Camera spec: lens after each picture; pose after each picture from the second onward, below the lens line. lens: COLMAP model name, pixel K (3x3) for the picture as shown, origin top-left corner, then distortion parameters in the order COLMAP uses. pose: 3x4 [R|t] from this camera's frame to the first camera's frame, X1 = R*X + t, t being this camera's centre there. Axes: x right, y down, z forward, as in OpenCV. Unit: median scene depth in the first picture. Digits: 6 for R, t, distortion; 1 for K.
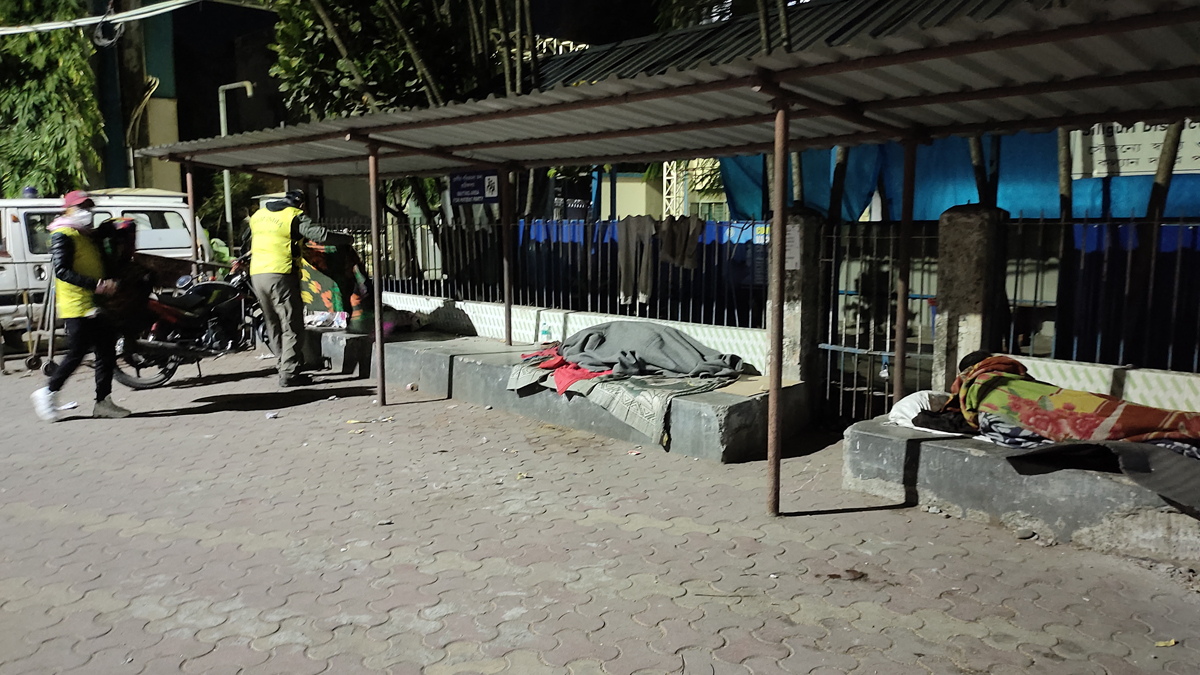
lens RADIAL K [[884.4, 0, 599.8], [0, 884.4, 339.5], [0, 0, 1]] dist [0.000950, -0.000777]
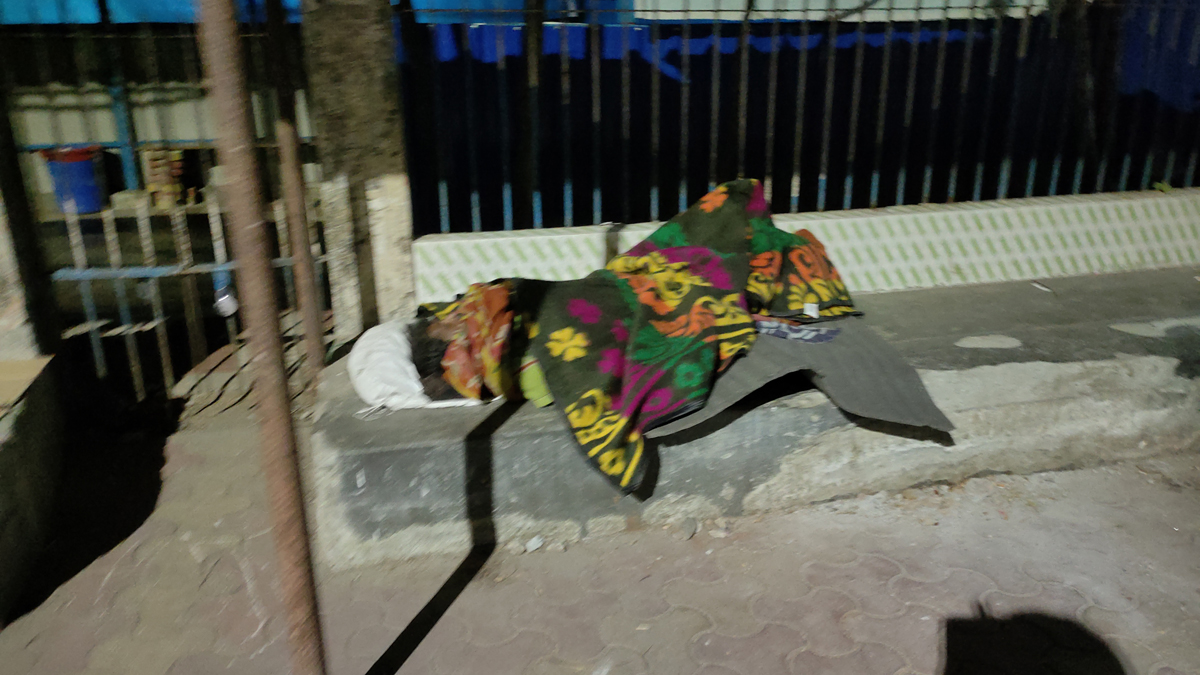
lens RADIAL K [[884.4, 0, 599.0], [0, 884.4, 345.2], [0, 0, 1]] dist [0.000950, -0.000777]
pose [[0.468008, -0.275412, 0.839712, -0.030253], [0.107577, 0.960886, 0.255198, -0.056568], [-0.877152, -0.029101, 0.479330, 0.625610]]
